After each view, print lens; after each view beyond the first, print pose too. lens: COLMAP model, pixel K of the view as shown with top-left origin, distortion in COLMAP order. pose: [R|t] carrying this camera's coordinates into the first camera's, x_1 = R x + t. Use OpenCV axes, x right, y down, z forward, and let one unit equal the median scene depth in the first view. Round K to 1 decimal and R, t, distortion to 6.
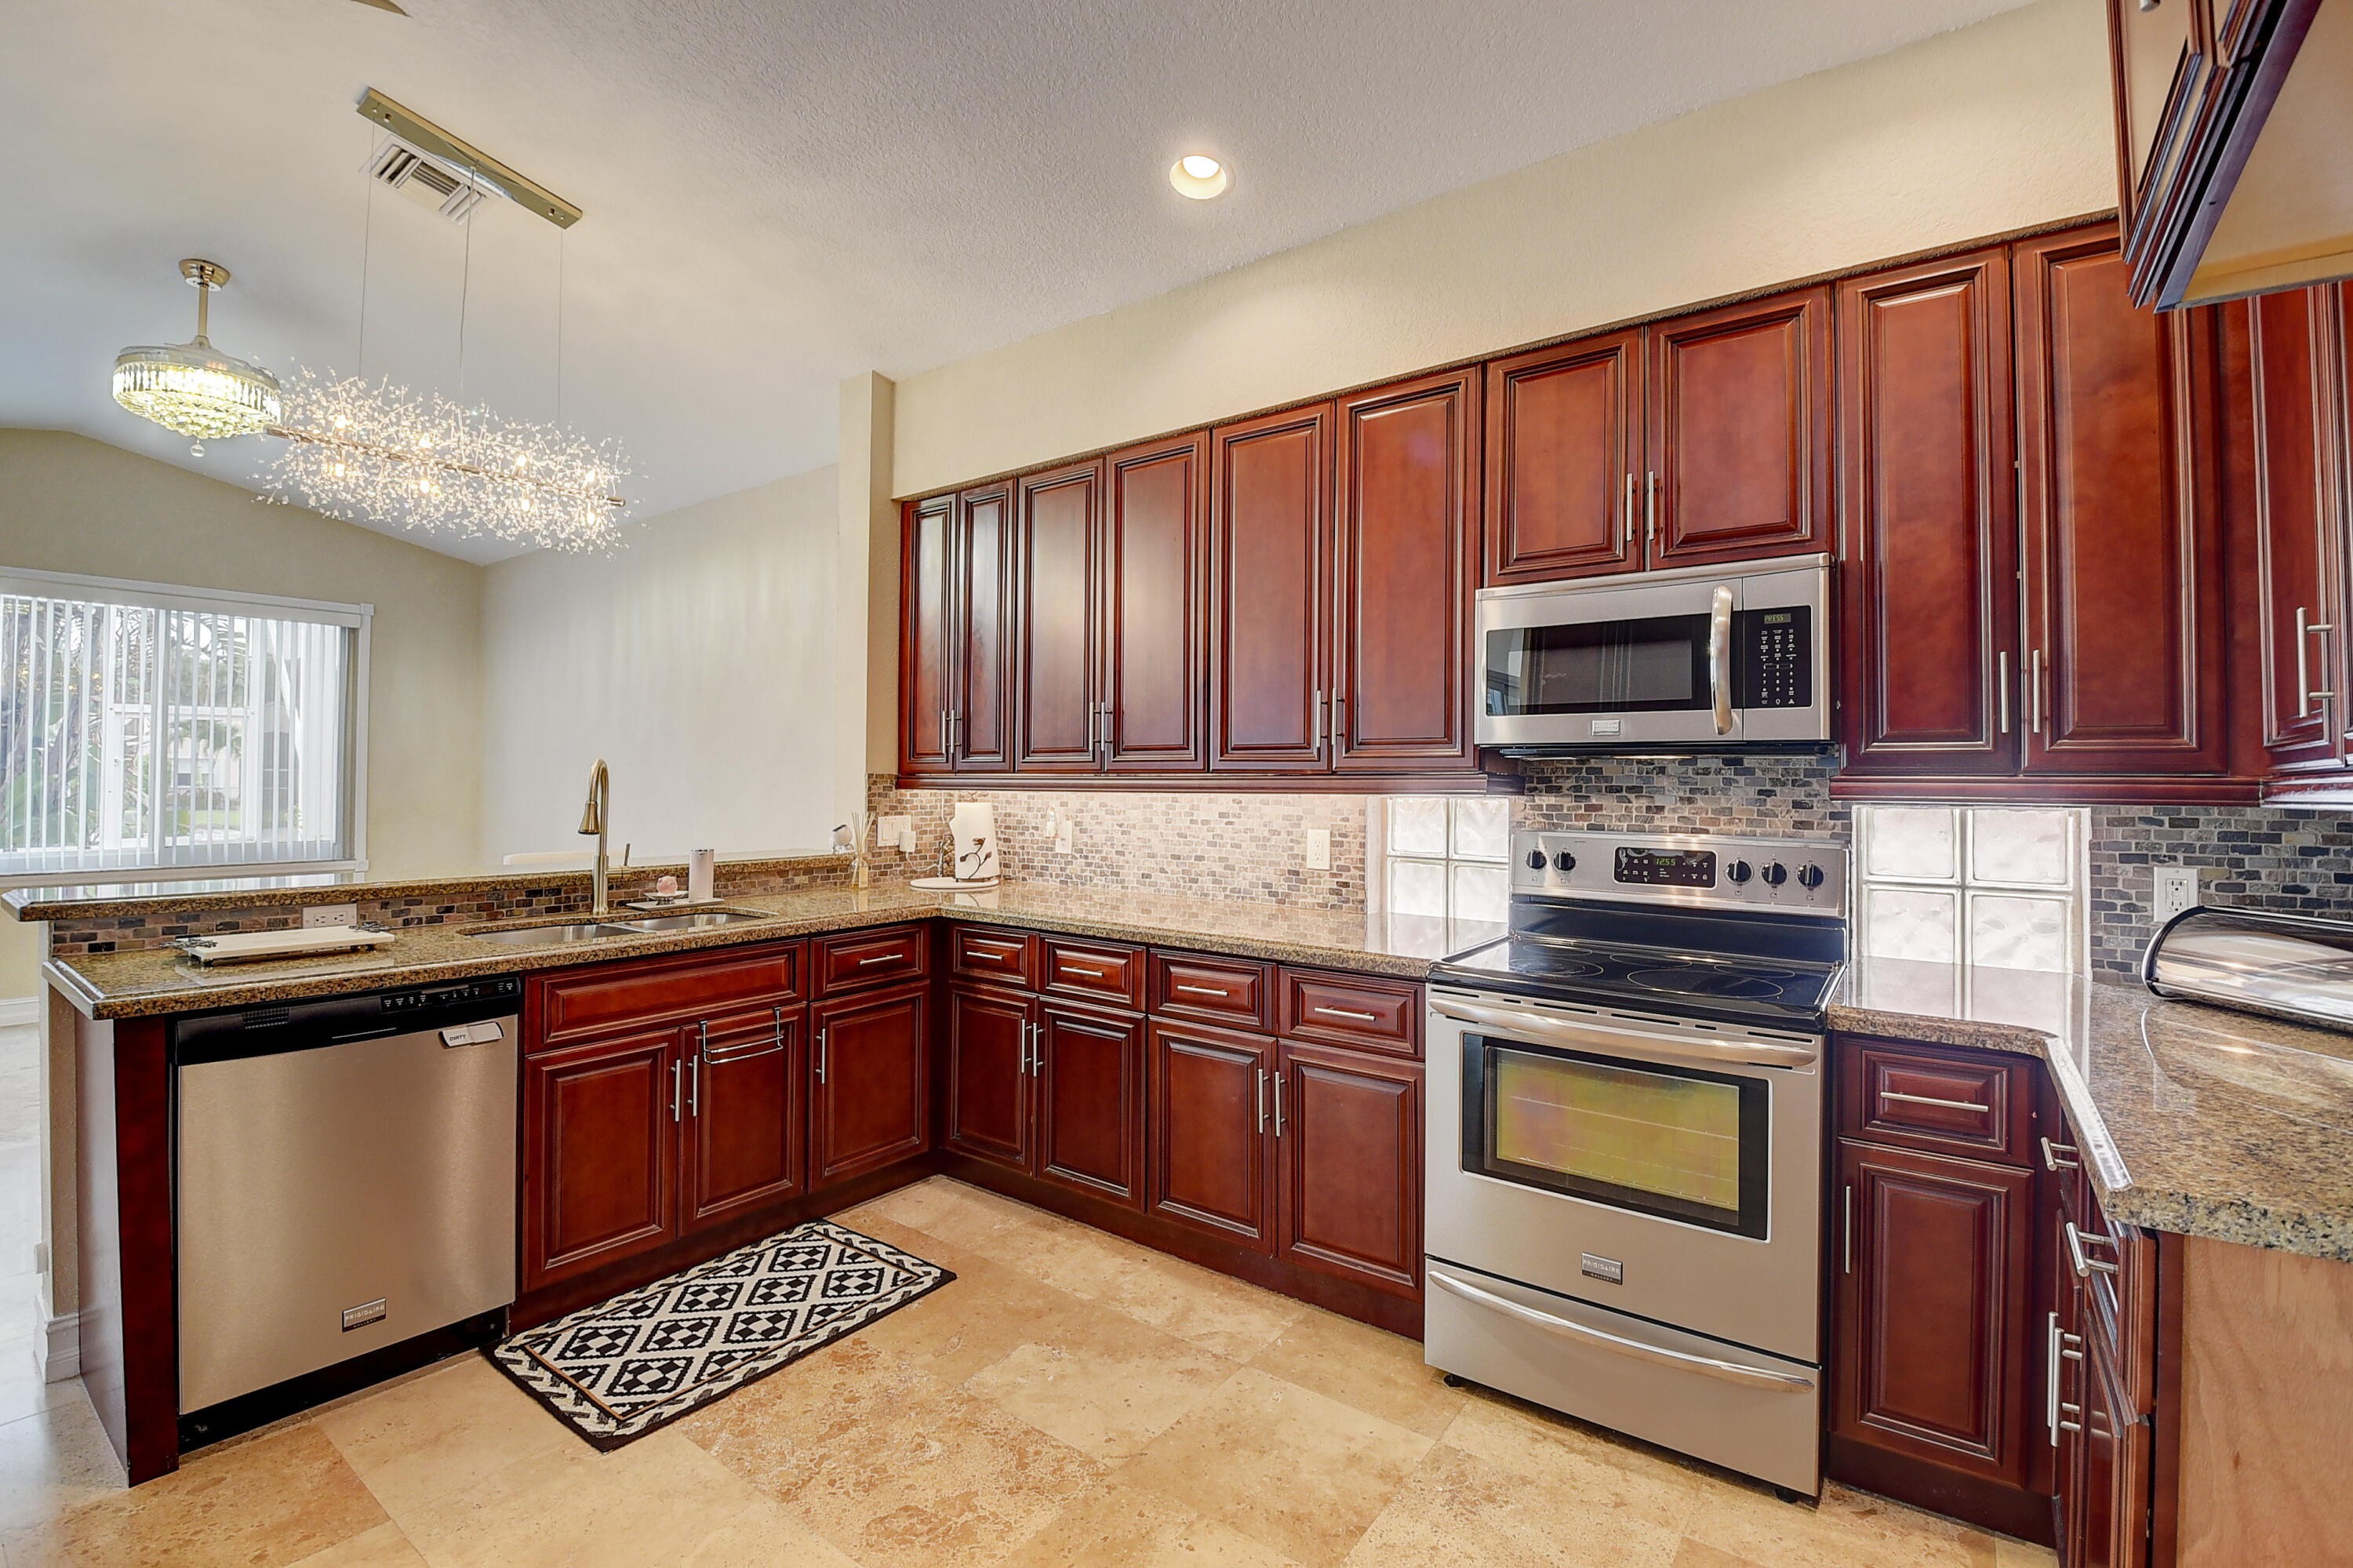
lens RADIAL K [[1038.2, 0, 1170.5], [0, 1038.2, 761.2], [0, 0, 1]] dist [-0.012449, -0.007241]
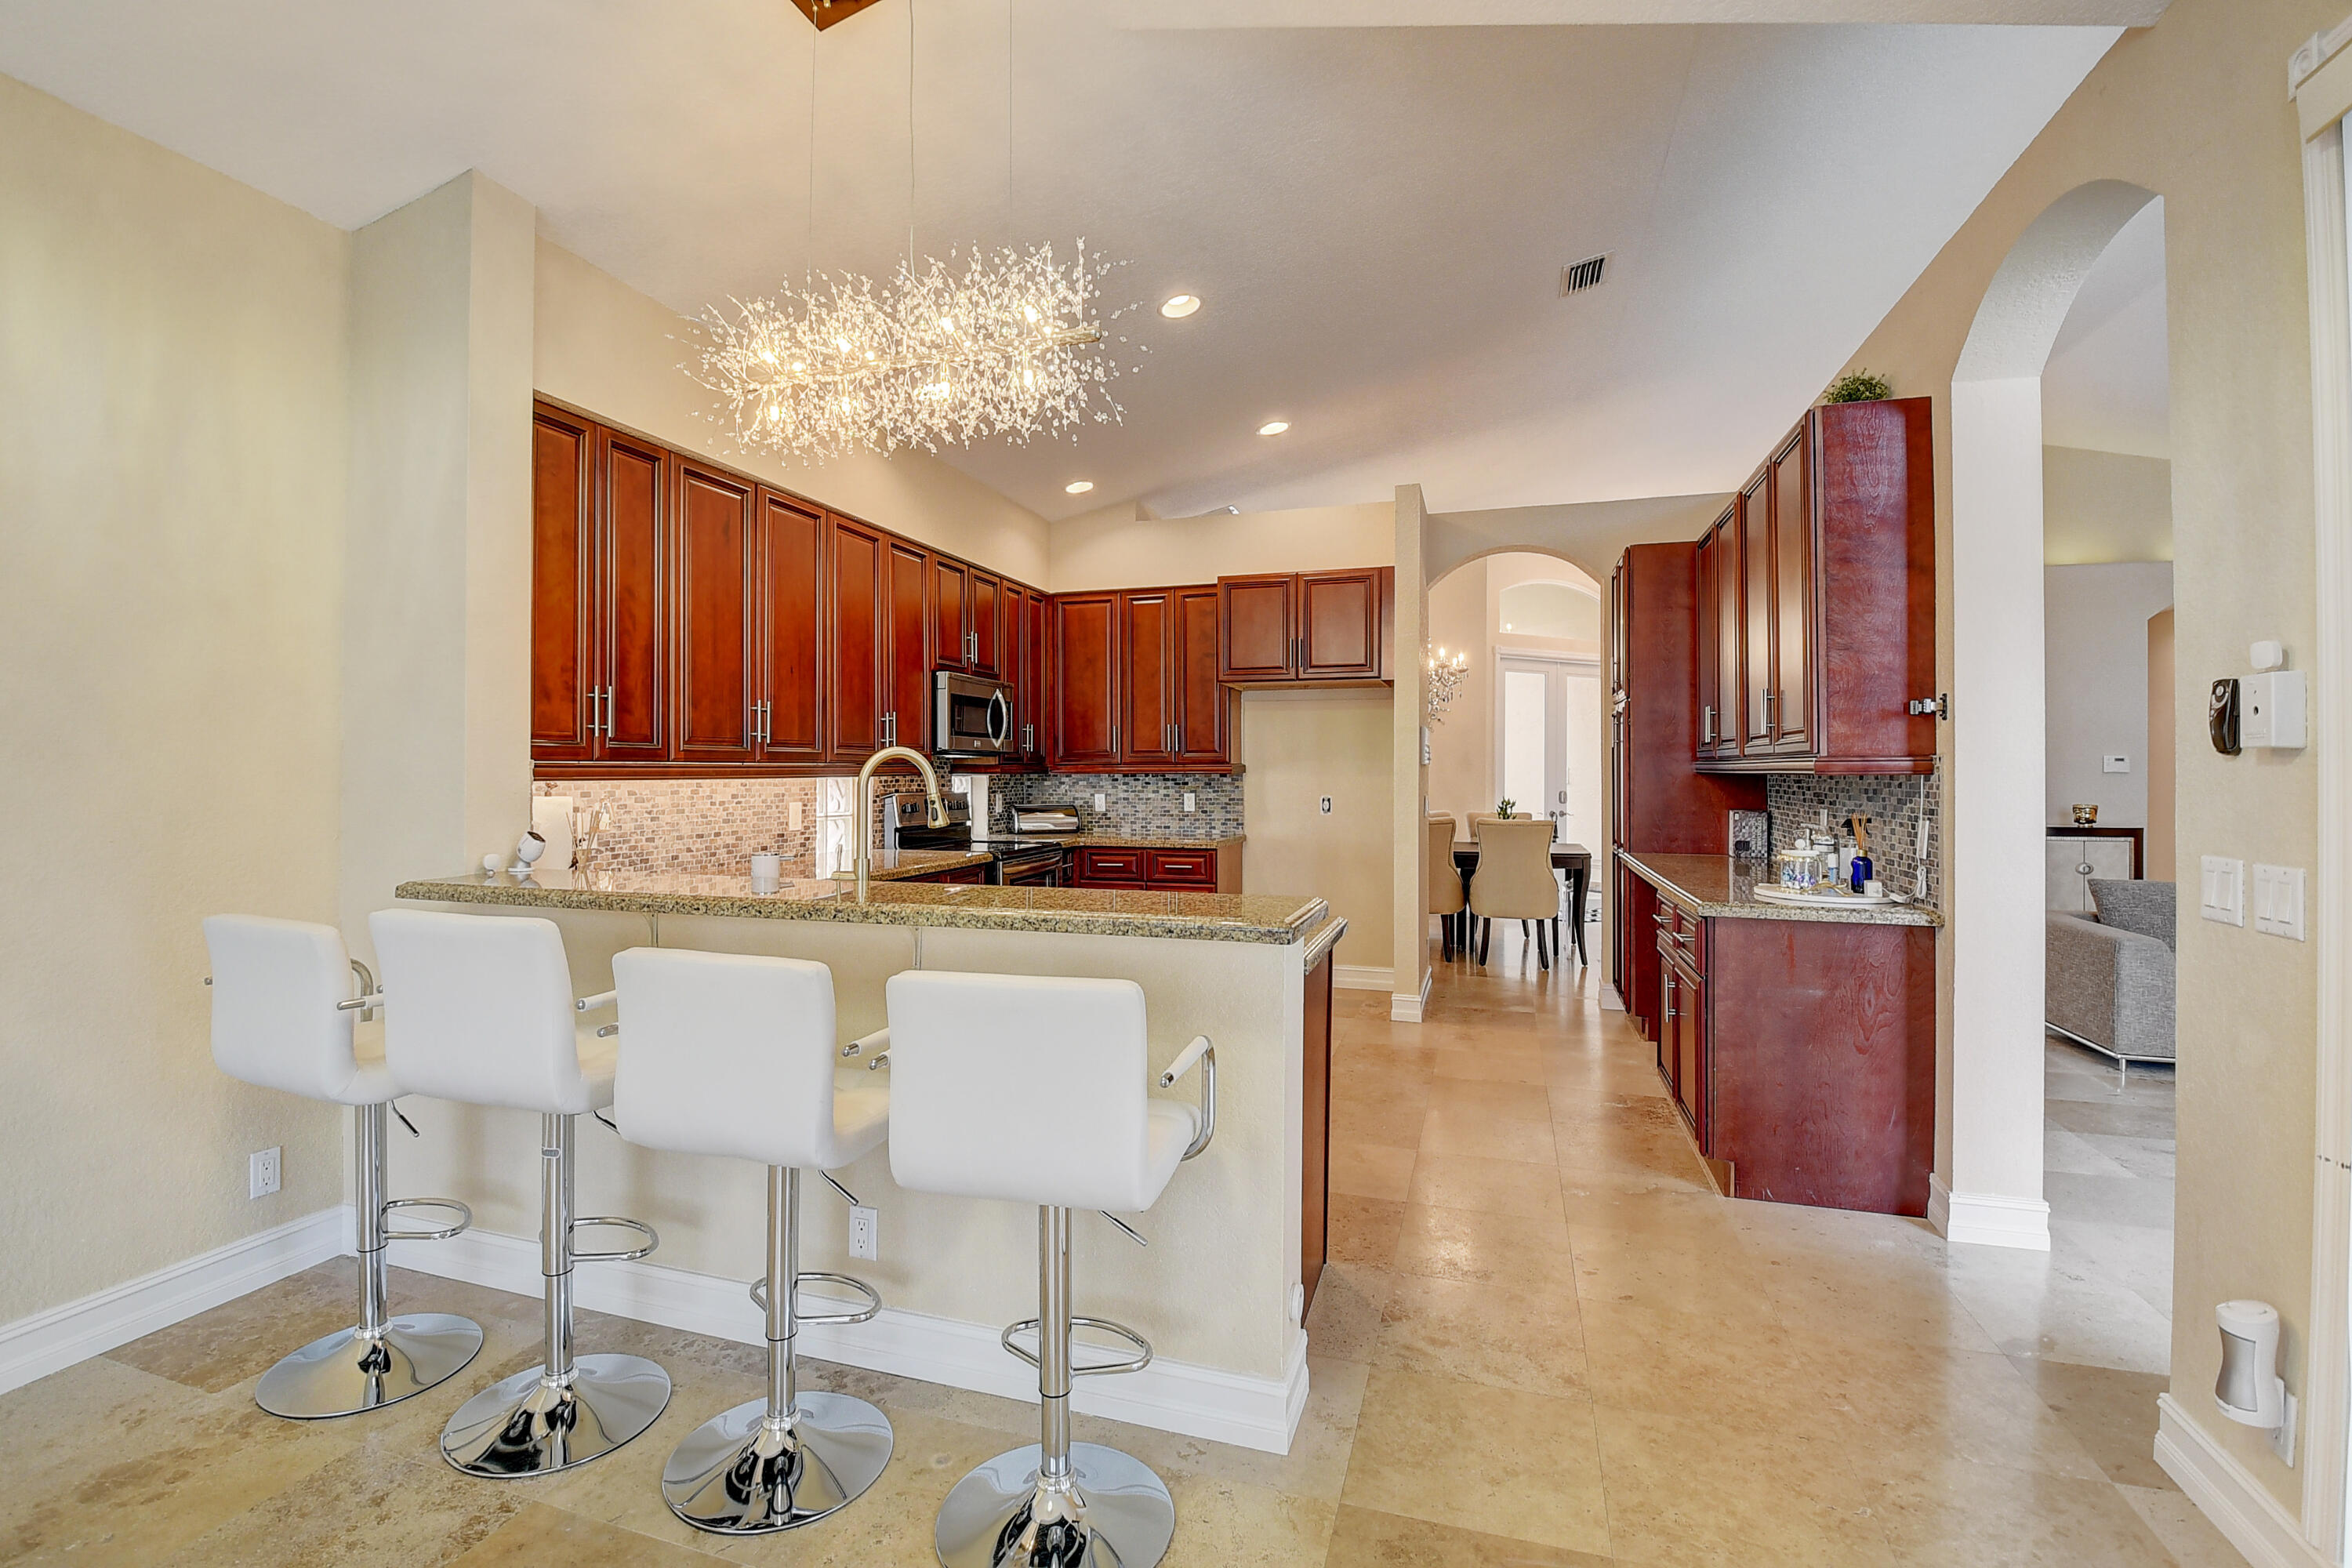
lens RADIAL K [[1037.8, 0, 1150.0], [0, 1037.8, 788.9], [0, 0, 1]] dist [-0.012449, -0.007241]
pose [[-0.319392, -0.030587, 0.947129, -1.343395], [-0.026297, 0.999380, 0.023407, 0.001202], [-0.947258, -0.017431, -0.319998, 0.983390]]
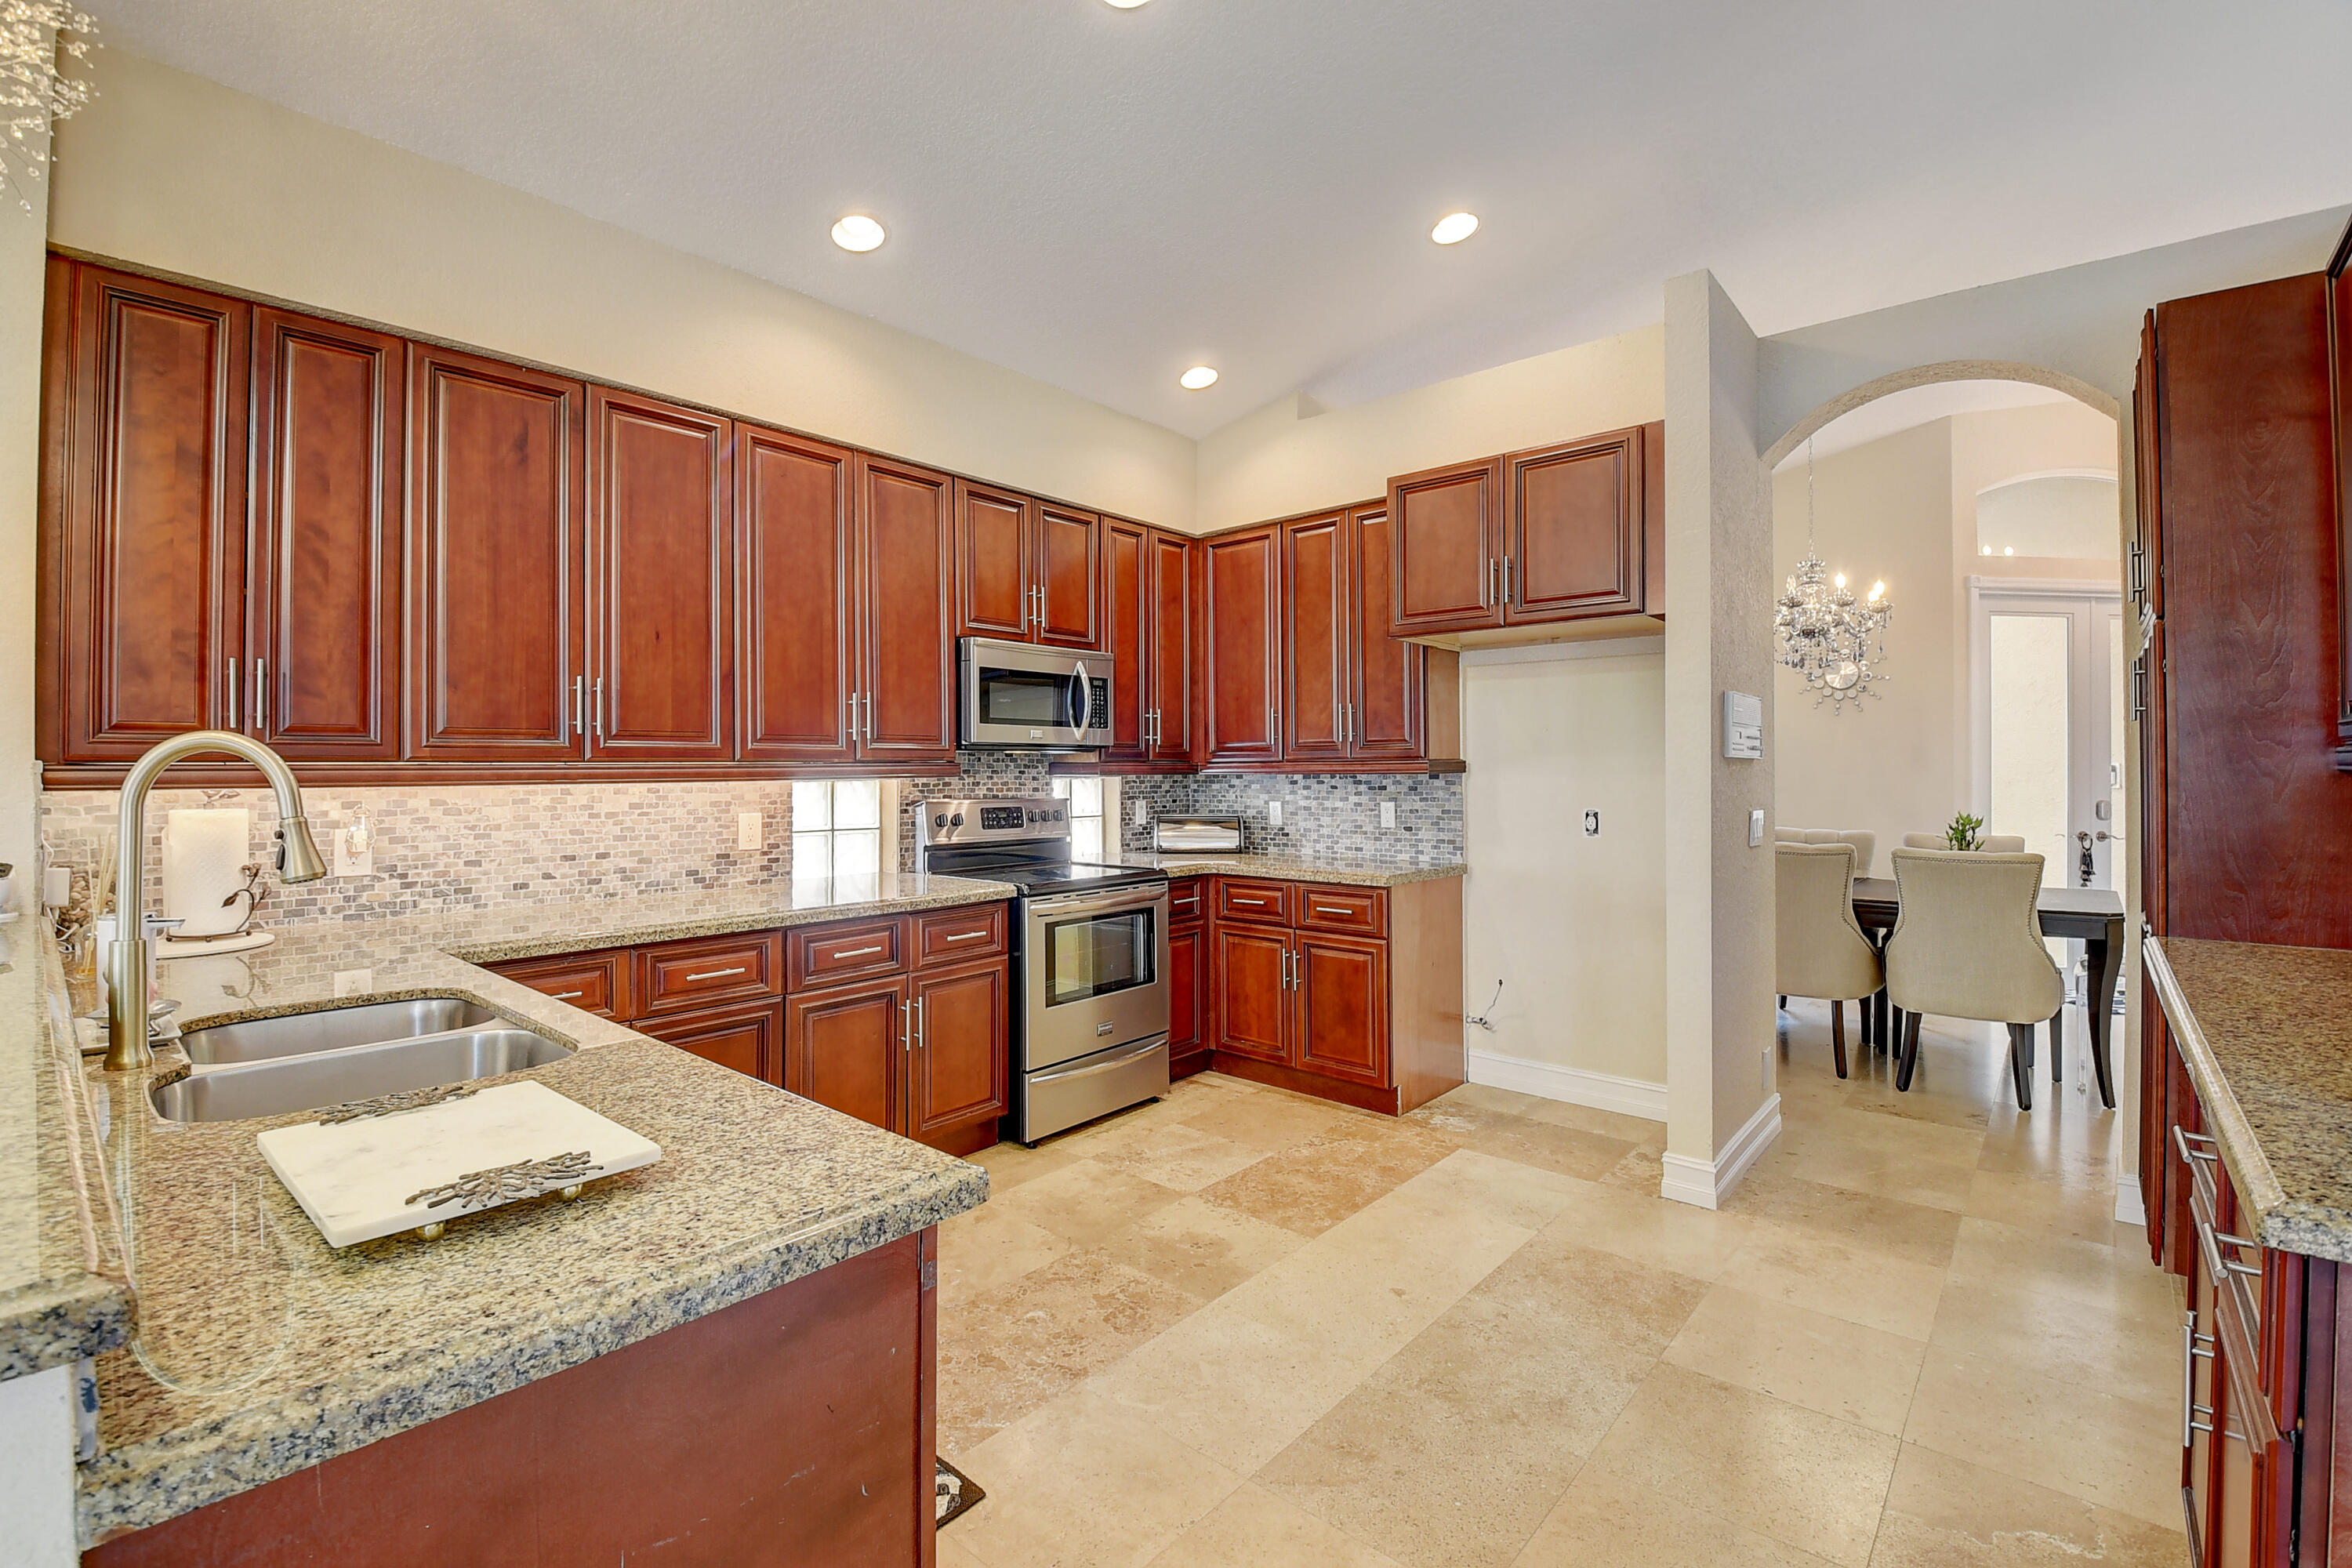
lens RADIAL K [[1037.8, 0, 1166.1], [0, 1037.8, 770.1], [0, 0, 1]] dist [-0.012449, -0.007241]
pose [[0.080276, -0.014995, 0.996660, -0.898746], [-0.018198, 0.999698, 0.016506, -0.005547], [-0.996607, -0.019462, 0.079979, 0.472308]]
